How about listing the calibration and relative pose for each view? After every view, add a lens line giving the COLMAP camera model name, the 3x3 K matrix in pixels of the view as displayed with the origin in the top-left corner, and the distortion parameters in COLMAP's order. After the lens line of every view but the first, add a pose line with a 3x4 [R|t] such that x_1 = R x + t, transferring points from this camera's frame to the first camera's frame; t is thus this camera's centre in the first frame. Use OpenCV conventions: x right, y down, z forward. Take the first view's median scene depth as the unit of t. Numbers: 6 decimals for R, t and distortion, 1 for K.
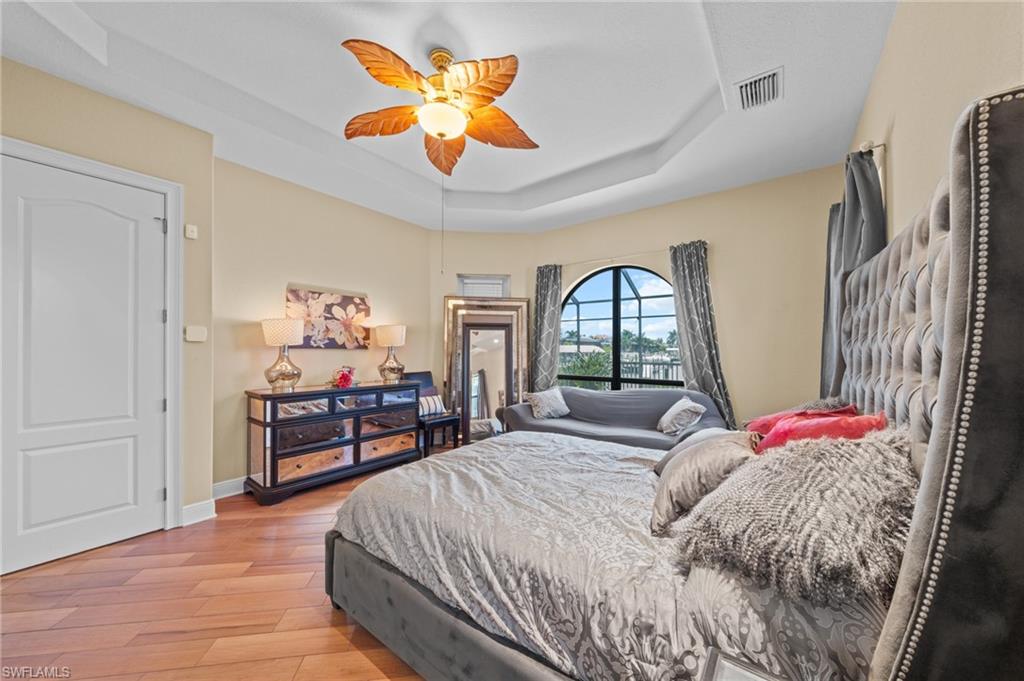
lens RADIAL K [[353.6, 0, 508.3], [0, 353.6, 353.1], [0, 0, 1]] dist [-0.001441, -0.000127]
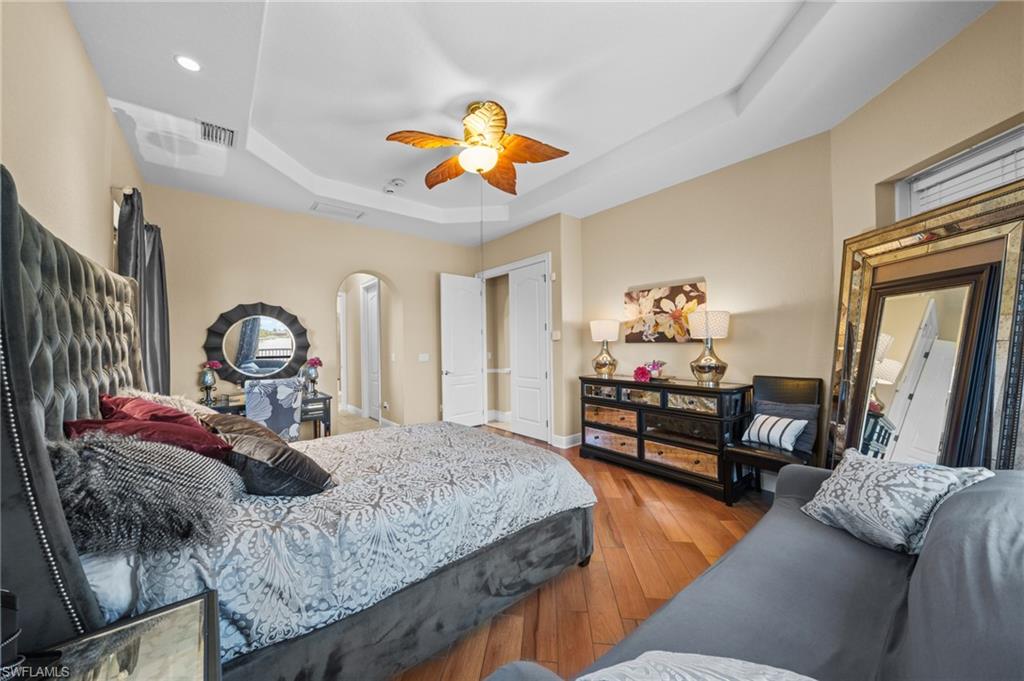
lens RADIAL K [[353.6, 0, 508.3], [0, 353.6, 353.1], [0, 0, 1]] dist [-0.001441, -0.000127]
pose [[-0.220901, 0.016100, -0.975163, 0.587764], [-0.003372, 0.999845, 0.017272, 0.001105], [0.975290, 0.007104, -0.220812, 0.821020]]
